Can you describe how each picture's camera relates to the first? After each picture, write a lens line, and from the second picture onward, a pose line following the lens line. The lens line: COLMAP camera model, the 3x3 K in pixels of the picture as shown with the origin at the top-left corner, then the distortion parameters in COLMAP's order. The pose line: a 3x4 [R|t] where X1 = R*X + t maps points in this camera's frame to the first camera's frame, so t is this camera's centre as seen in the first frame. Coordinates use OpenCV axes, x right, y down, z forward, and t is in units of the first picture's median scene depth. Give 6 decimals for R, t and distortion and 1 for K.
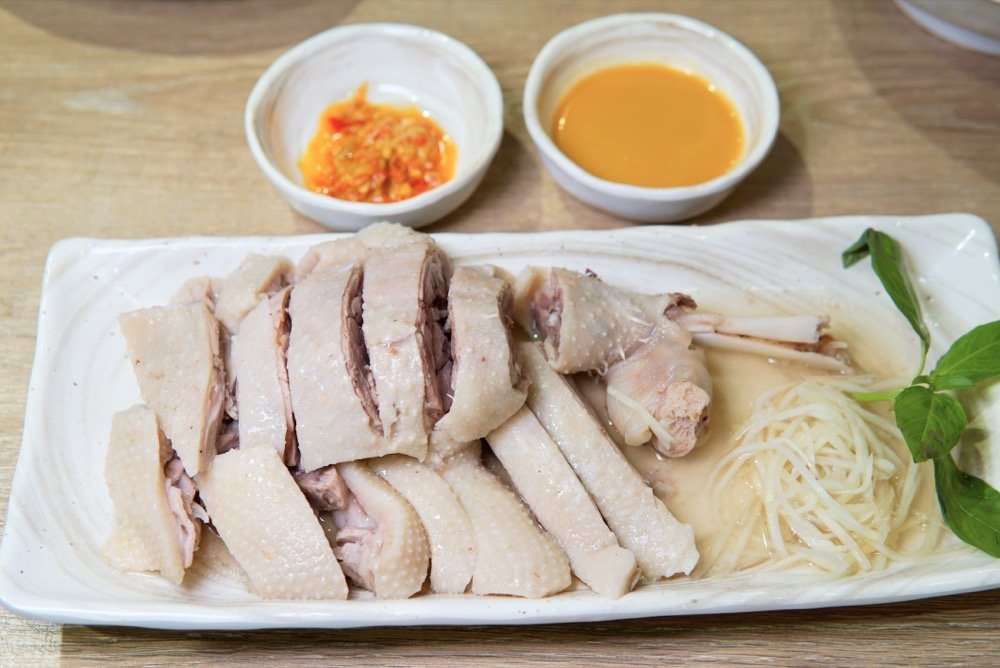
lens RADIAL K [[1382.5, 0, 500.0], [0, 1382.5, 334.0], [0, 0, 1]] dist [-0.064429, -0.015437]
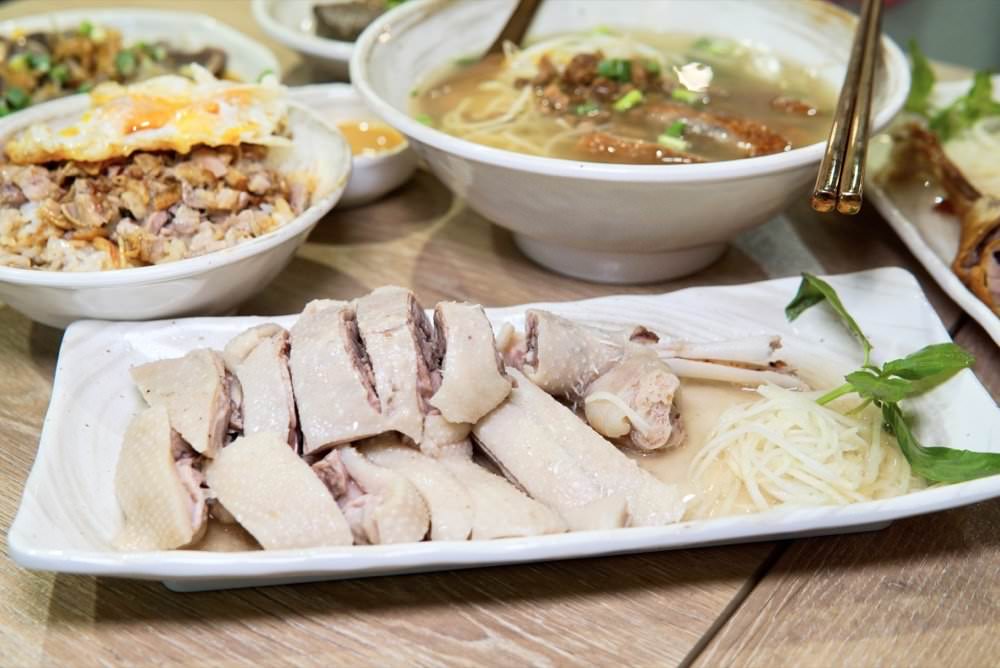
lens RADIAL K [[1382.5, 0, 500.0], [0, 1382.5, 334.0], [0, 0, 1]] dist [-0.064429, -0.015437]
pose [[0.997466, -0.056630, 0.043070, -0.034546], [0.069032, 0.916847, -0.393225, 0.441500], [-0.017221, 0.395202, 0.918433, -0.011334]]
